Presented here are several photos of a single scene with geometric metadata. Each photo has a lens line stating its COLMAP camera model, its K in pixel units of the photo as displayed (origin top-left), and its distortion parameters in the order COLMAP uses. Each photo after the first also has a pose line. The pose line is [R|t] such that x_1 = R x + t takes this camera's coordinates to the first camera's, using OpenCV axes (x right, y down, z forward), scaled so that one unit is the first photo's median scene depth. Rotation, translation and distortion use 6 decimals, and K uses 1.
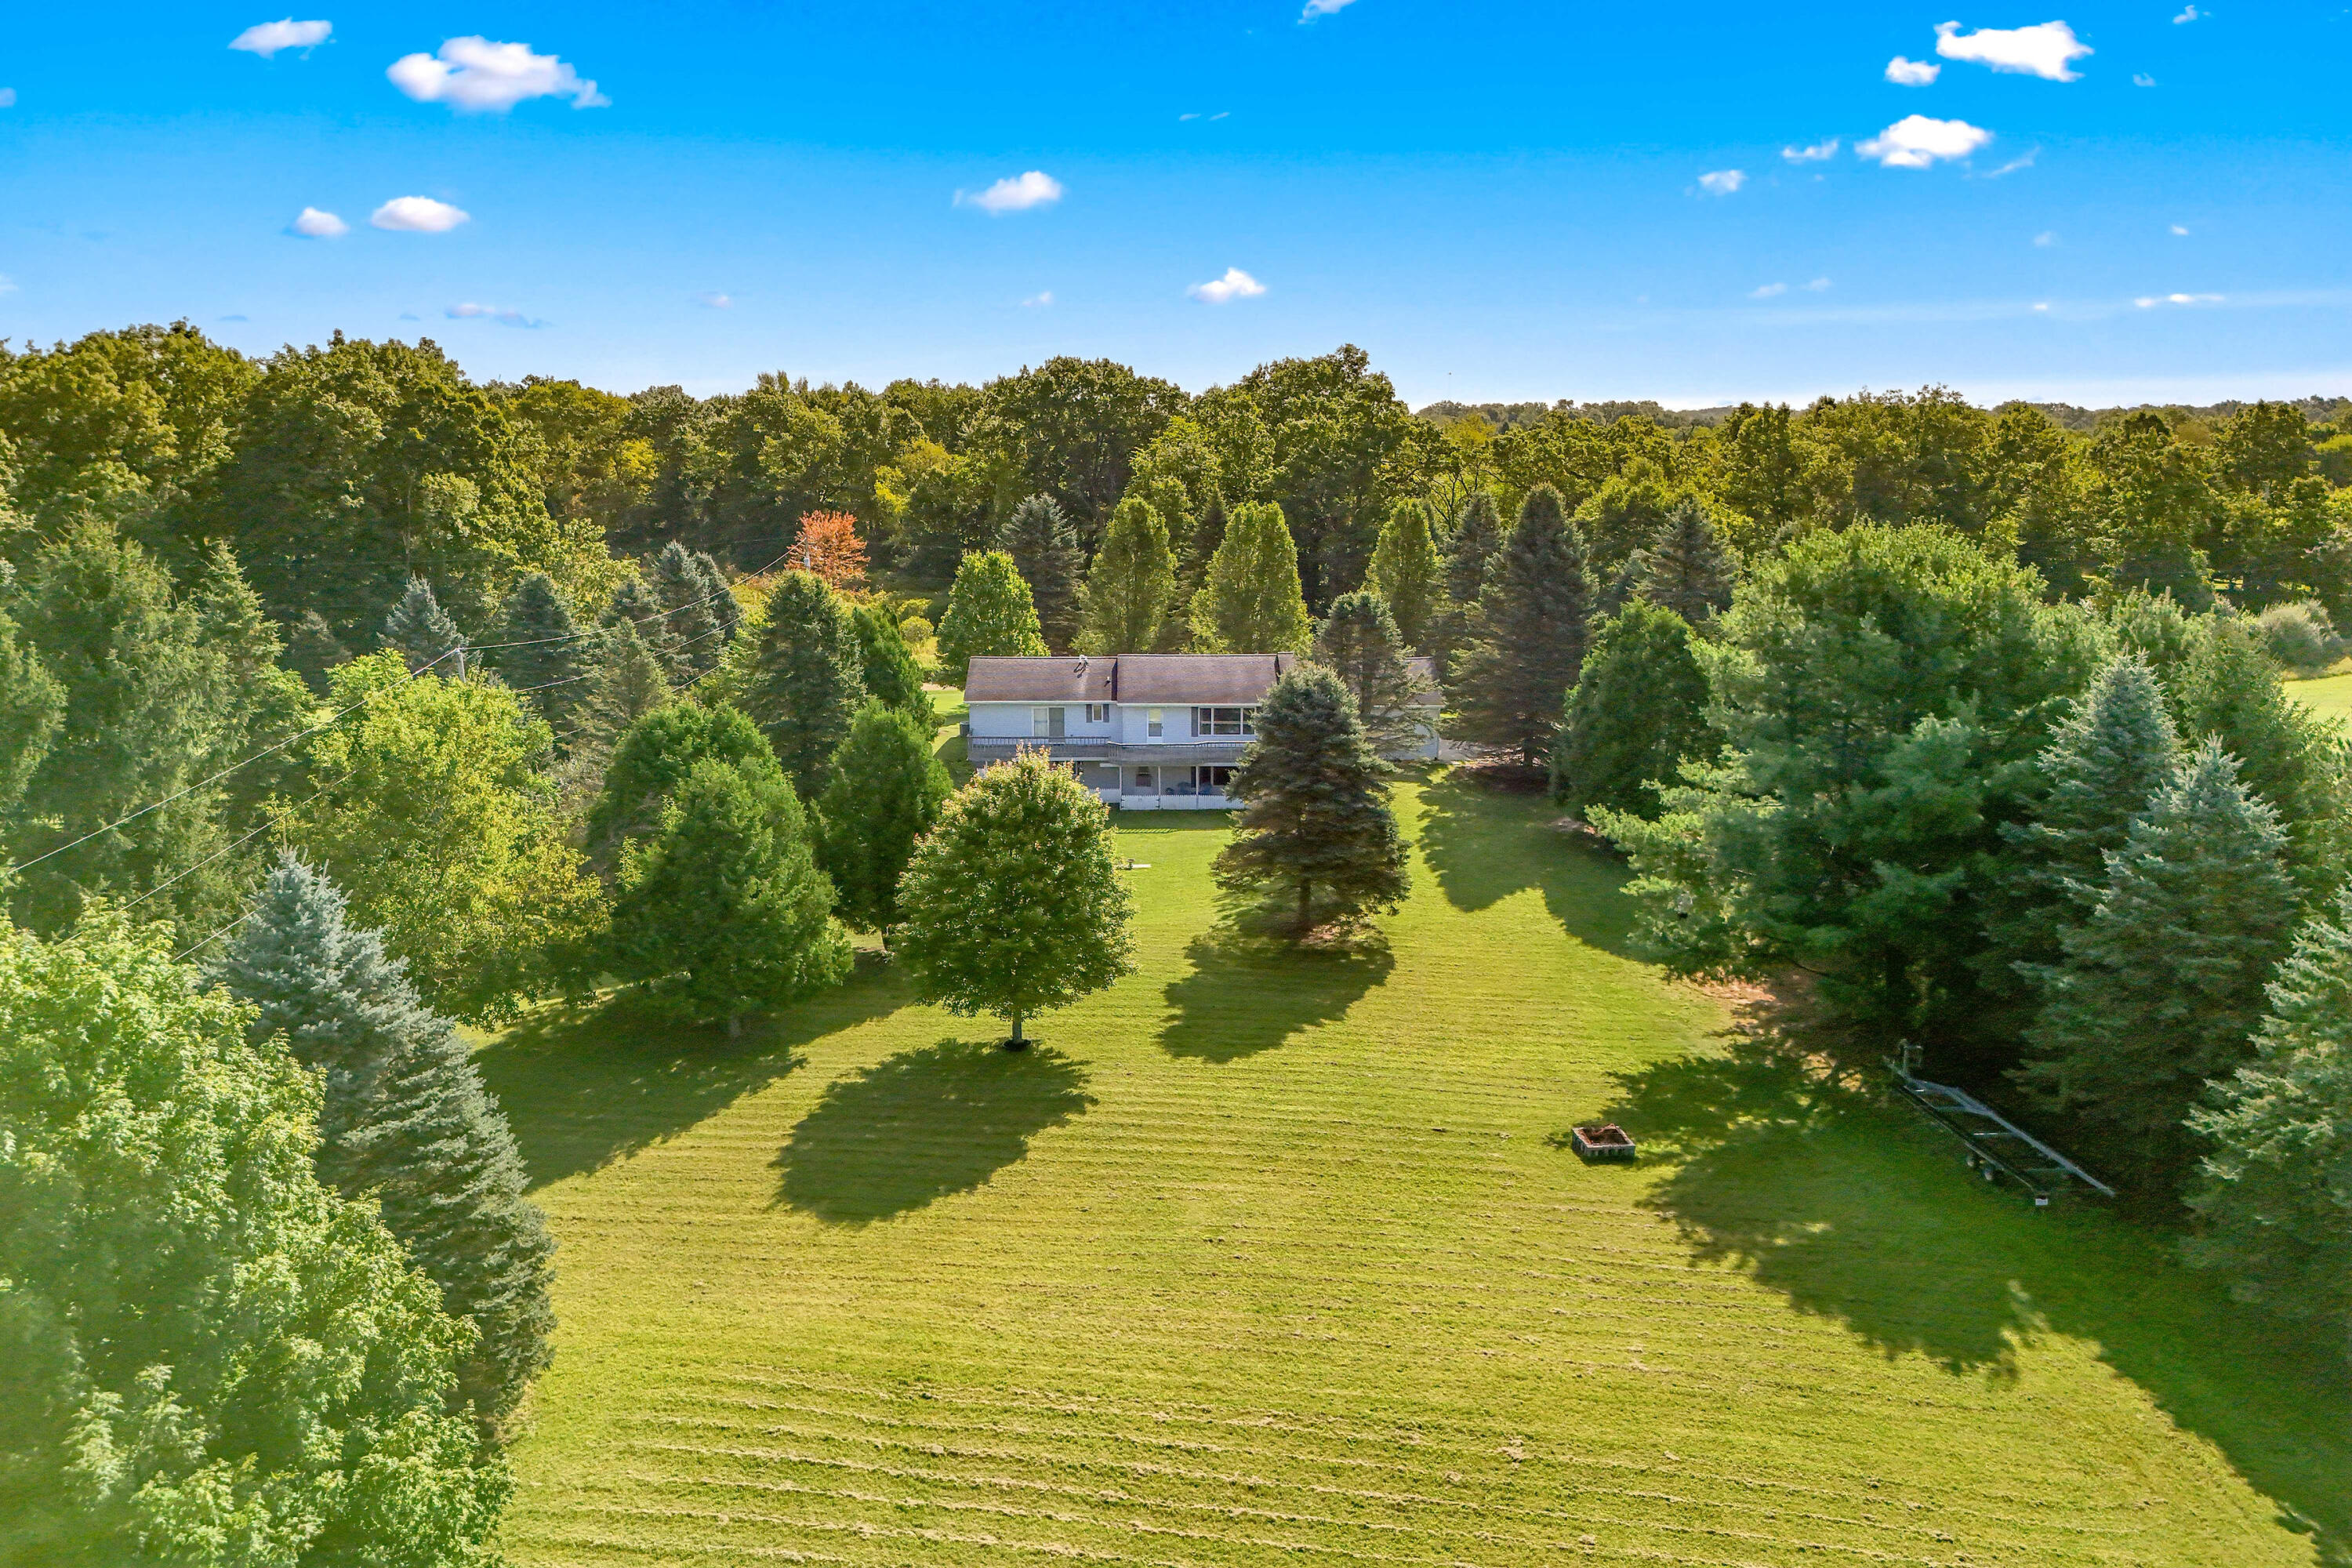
lens RADIAL K [[1725.3, 0, 1176.5], [0, 1725.3, 791.1], [0, 0, 1]] dist [0.094672, -0.102940]
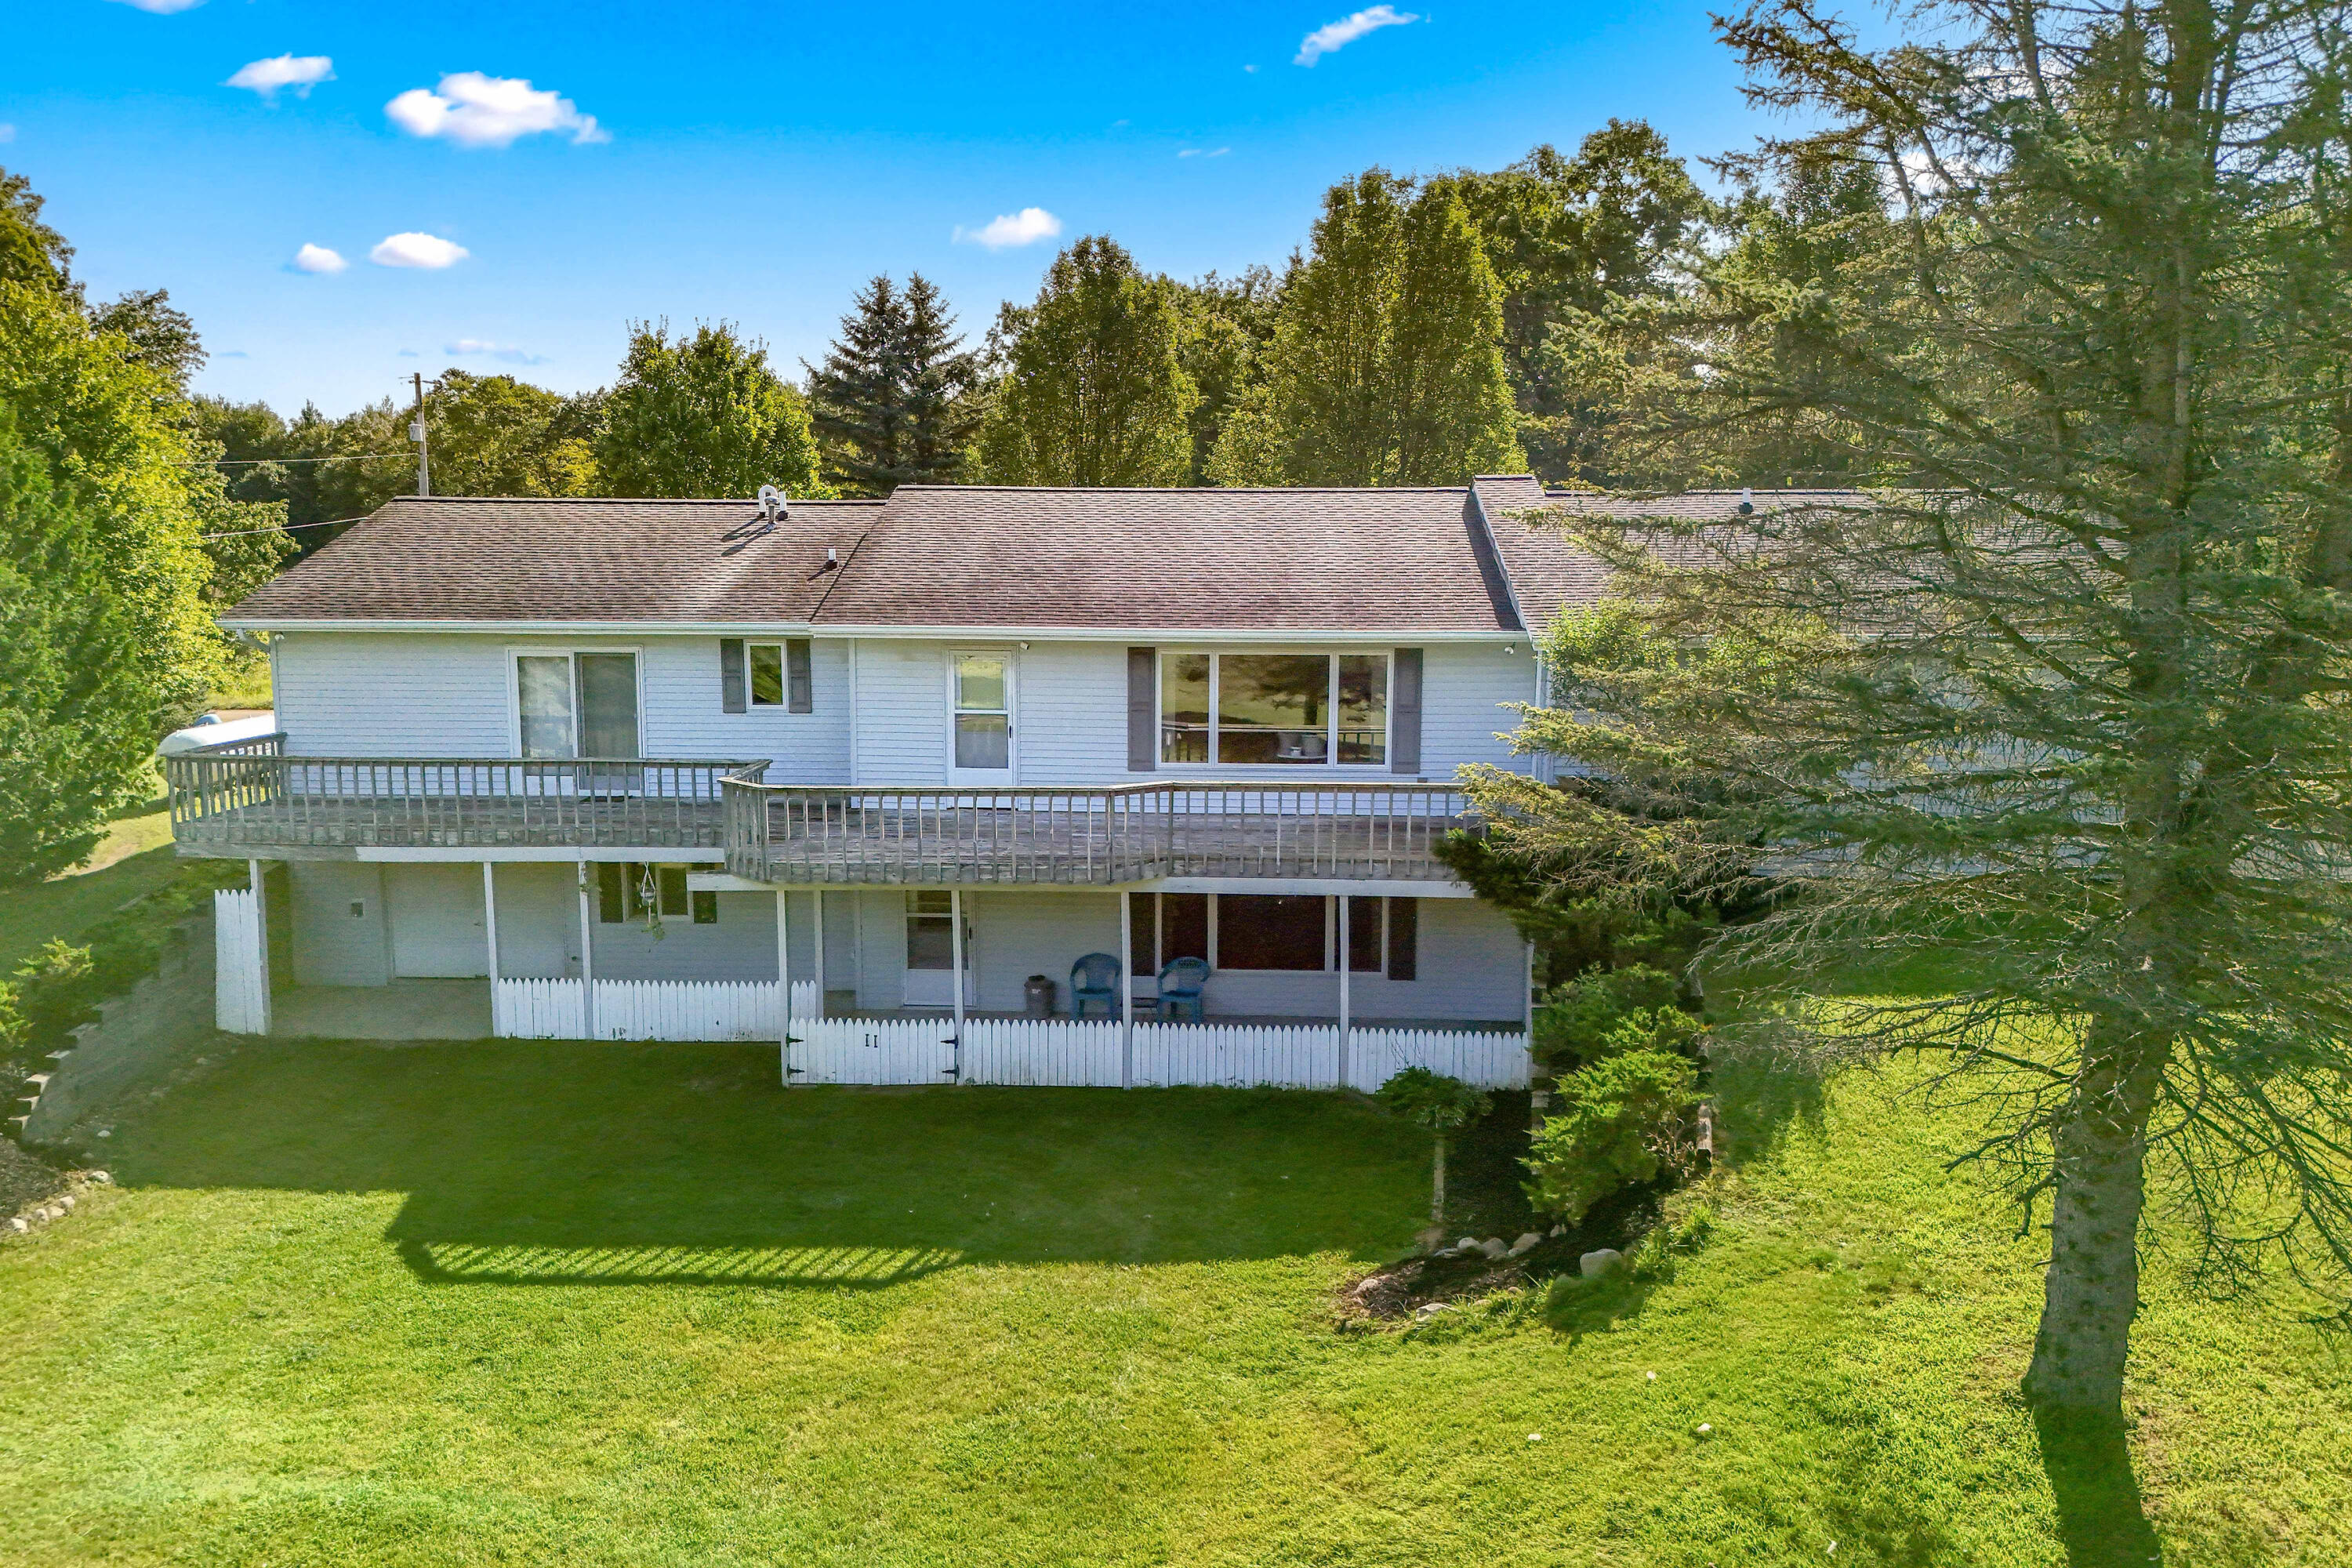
lens RADIAL K [[1725.3, 0, 1187.8], [0, 1725.3, 790.8], [0, 0, 1]] dist [0.094672, -0.102940]
pose [[0.998039, 0.013045, -0.061213, 0.020629], [-0.016946, 0.997829, -0.063643, -0.008525], [0.060250, 0.064555, 0.996094, 0.486319]]
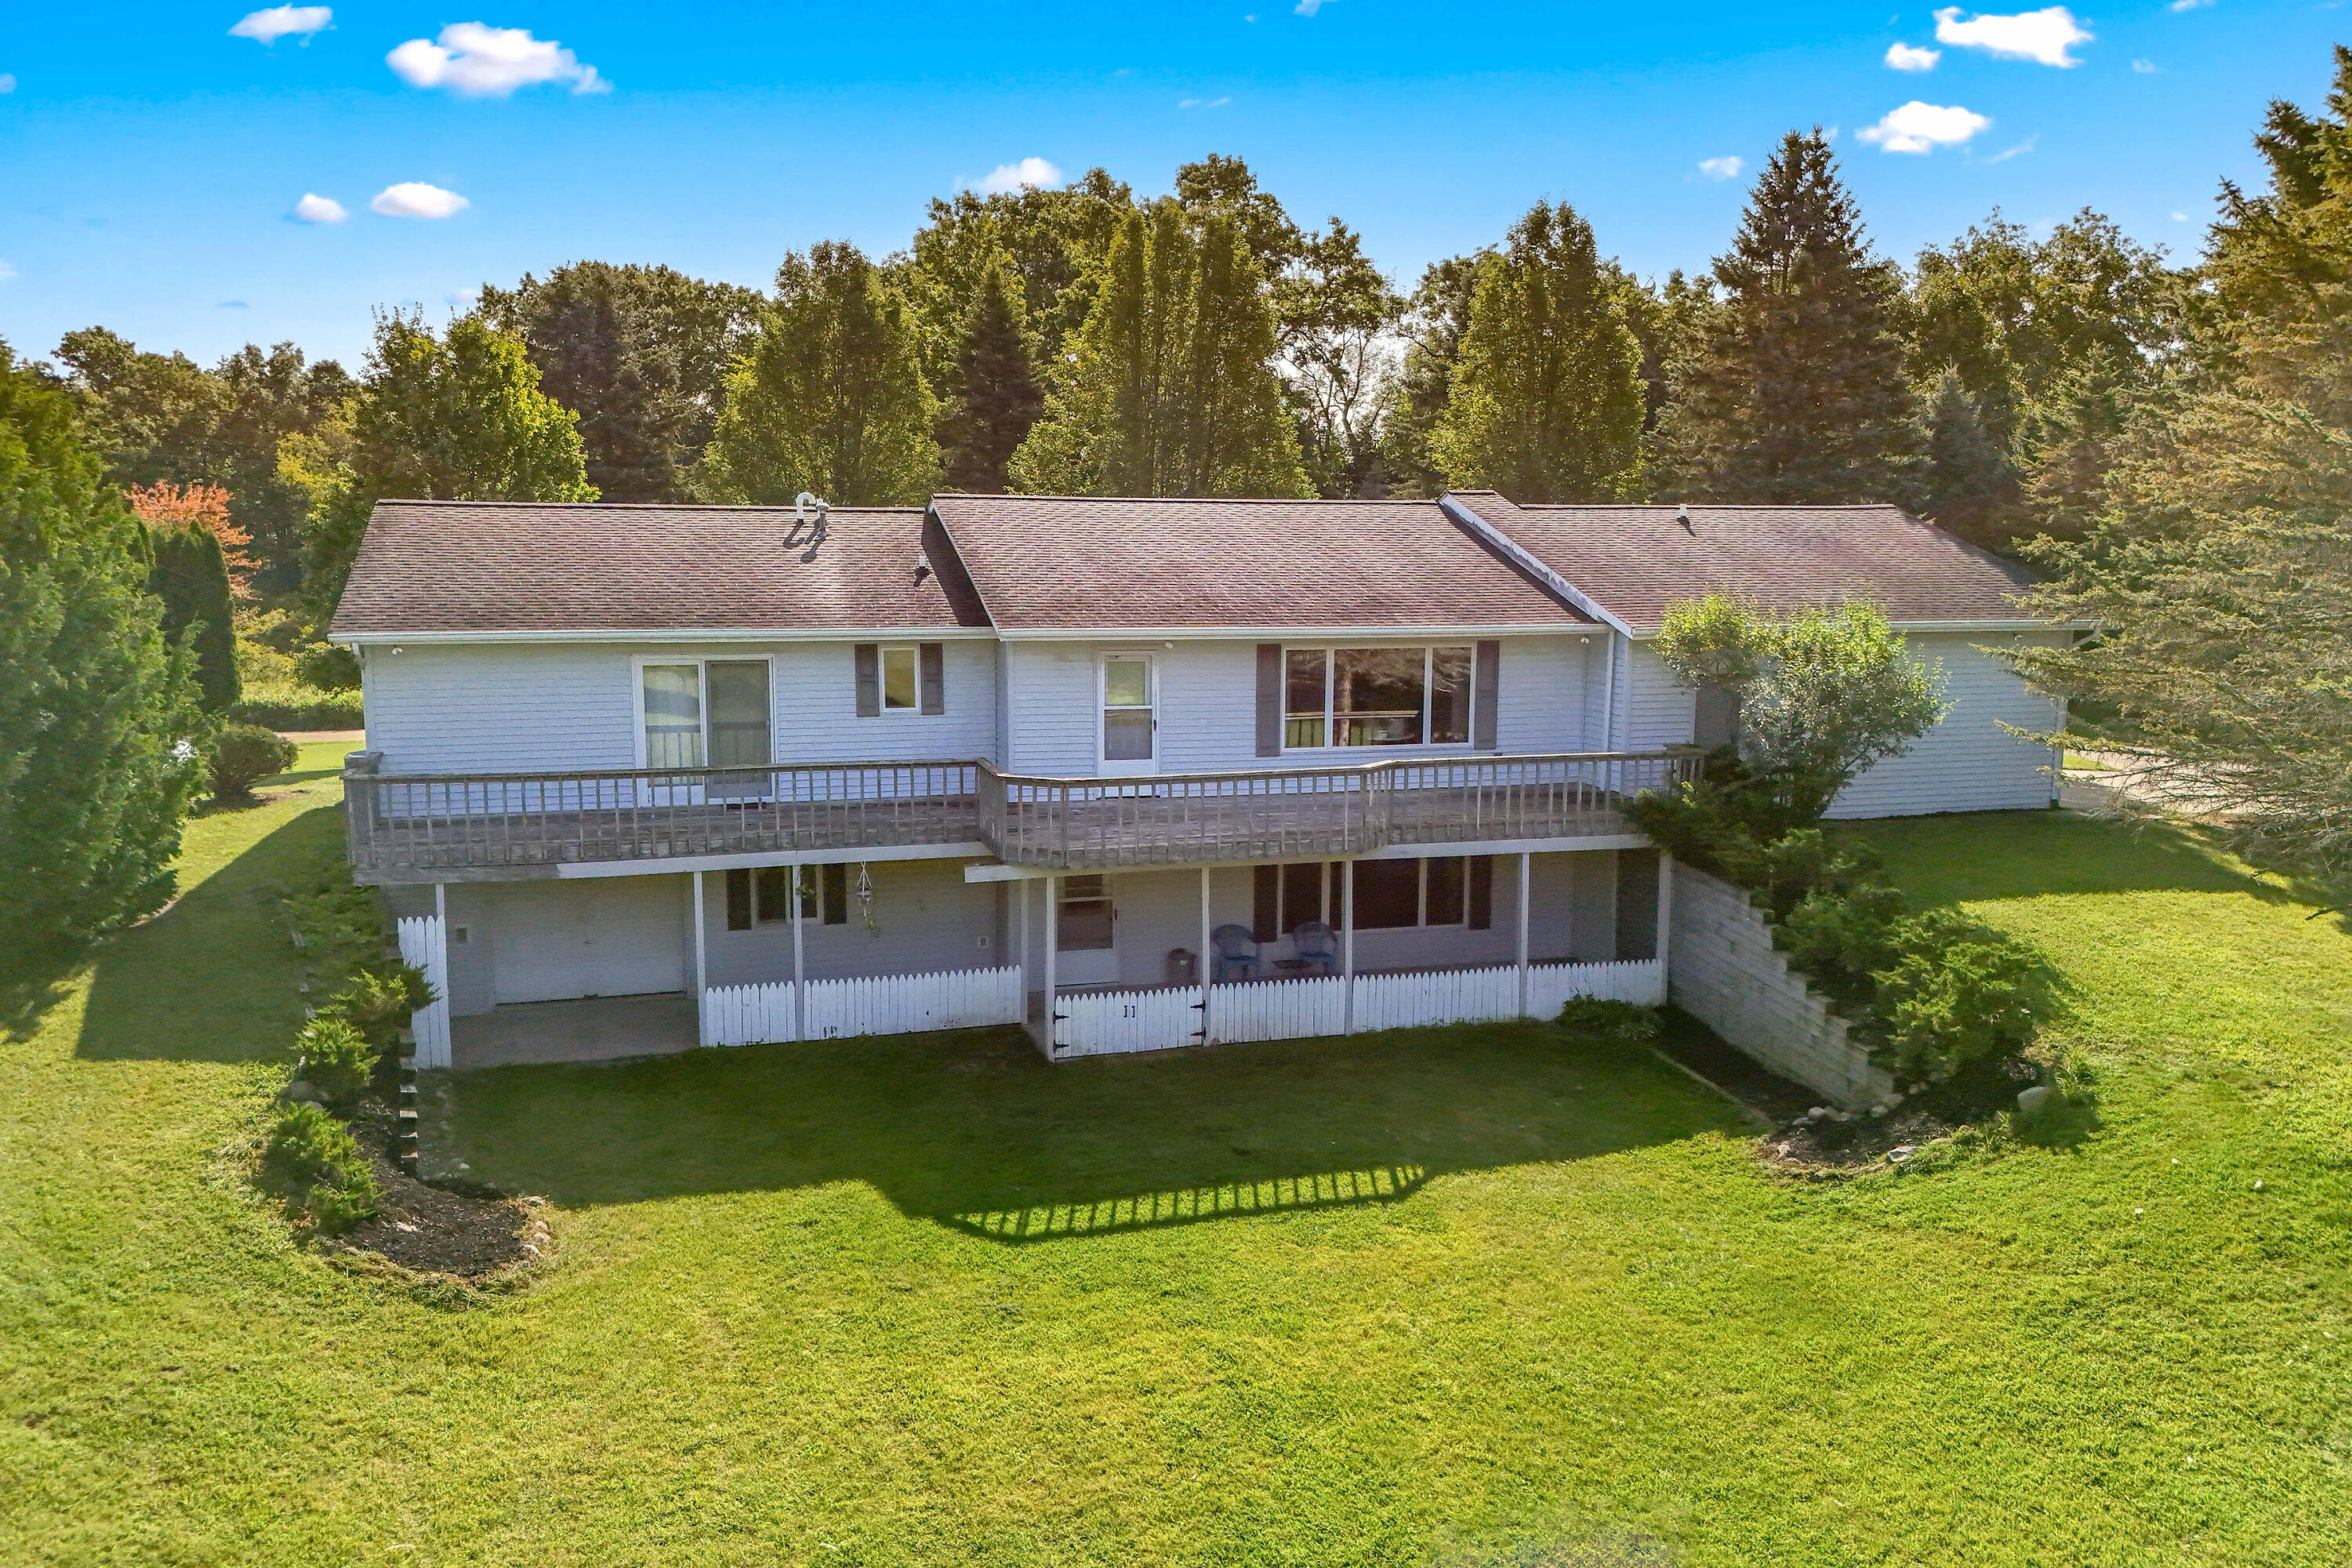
lens RADIAL K [[1725.3, 0, 1176.6], [0, 1725.3, 782.7], [0, 0, 1]] dist [0.094672, -0.102940]
pose [[0.964048, -0.031298, 0.263878, -0.048437], [0.049365, 0.996847, -0.062115, -0.007247], [-0.261102, 0.072908, 0.962554, 0.477544]]
